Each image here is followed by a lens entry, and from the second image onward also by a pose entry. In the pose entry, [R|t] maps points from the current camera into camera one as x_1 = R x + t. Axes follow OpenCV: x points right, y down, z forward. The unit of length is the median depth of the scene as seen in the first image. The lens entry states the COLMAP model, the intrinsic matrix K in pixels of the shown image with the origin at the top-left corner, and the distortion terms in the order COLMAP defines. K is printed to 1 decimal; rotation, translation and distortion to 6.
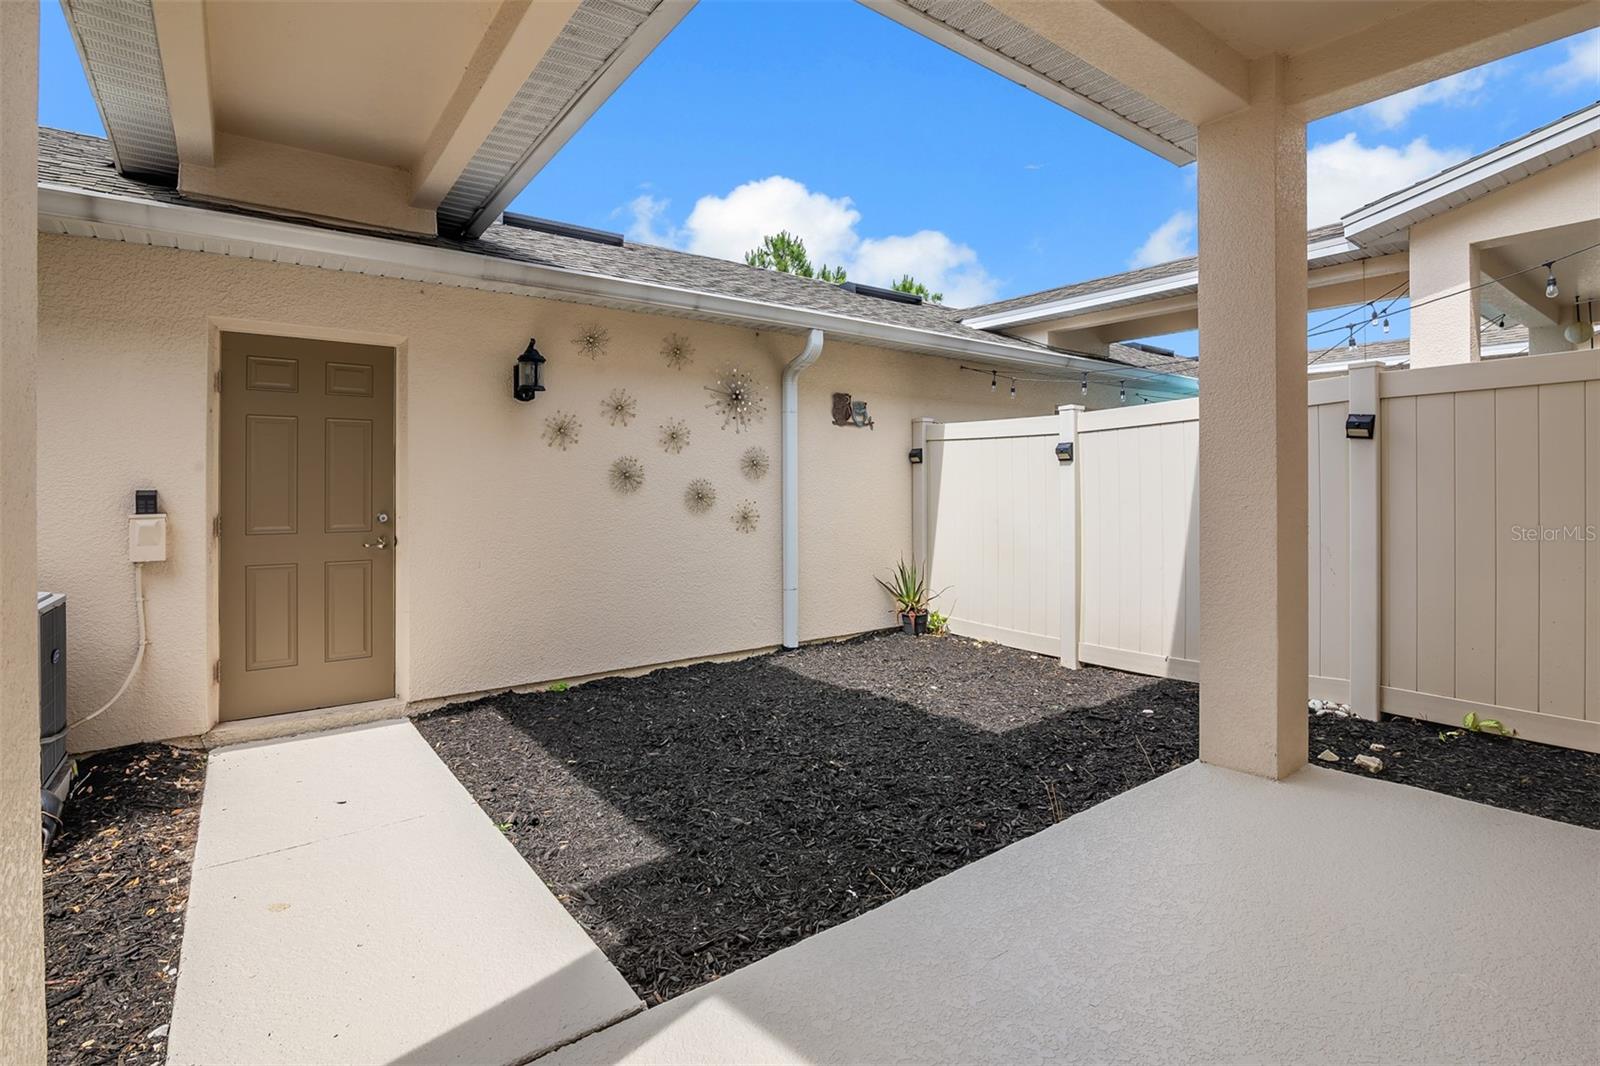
lens RADIAL K [[743.6, 0, 763.1], [0, 743.6, 485.2], [0, 0, 1]] dist [-0.002090, -0.000047]
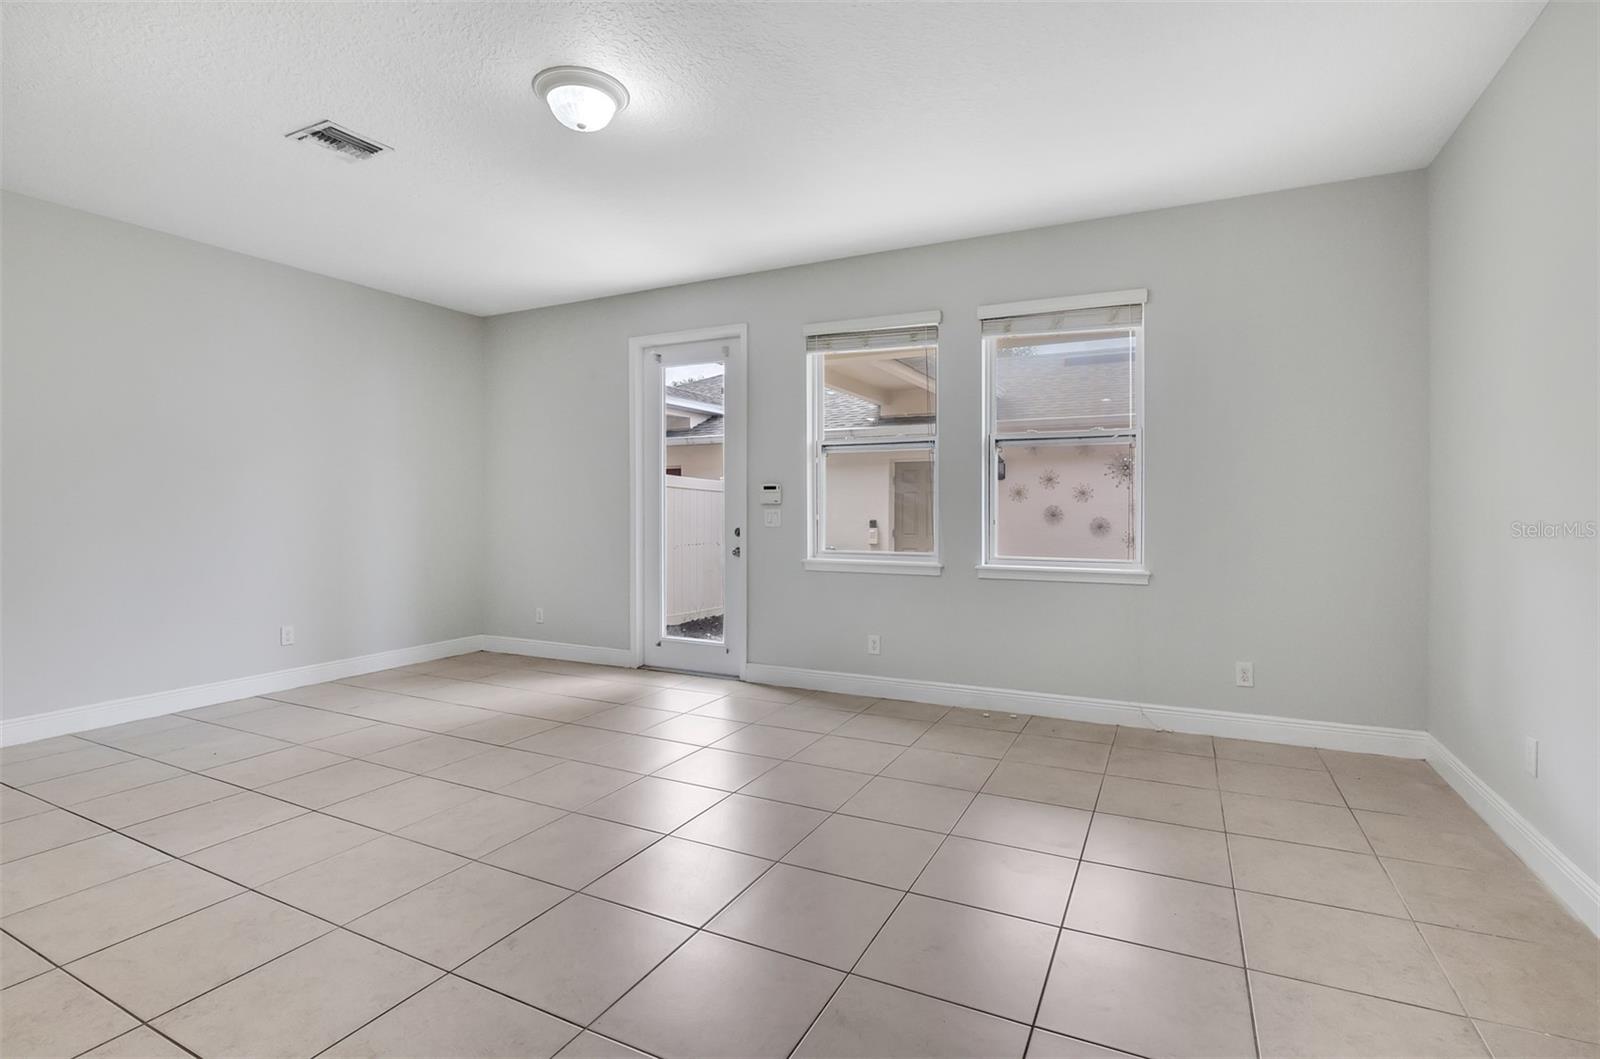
lens RADIAL K [[746.9, 0, 800.0], [0, 746.9, 511.6], [0, 0, 1]] dist [-0.000634, 0.000002]
pose [[0.463409, 0.005821, -0.886125, 1.218821], [-0.003413, 0.999983, 0.004784, -0.028271], [0.886138, 0.000807, 0.463421, -0.467416]]
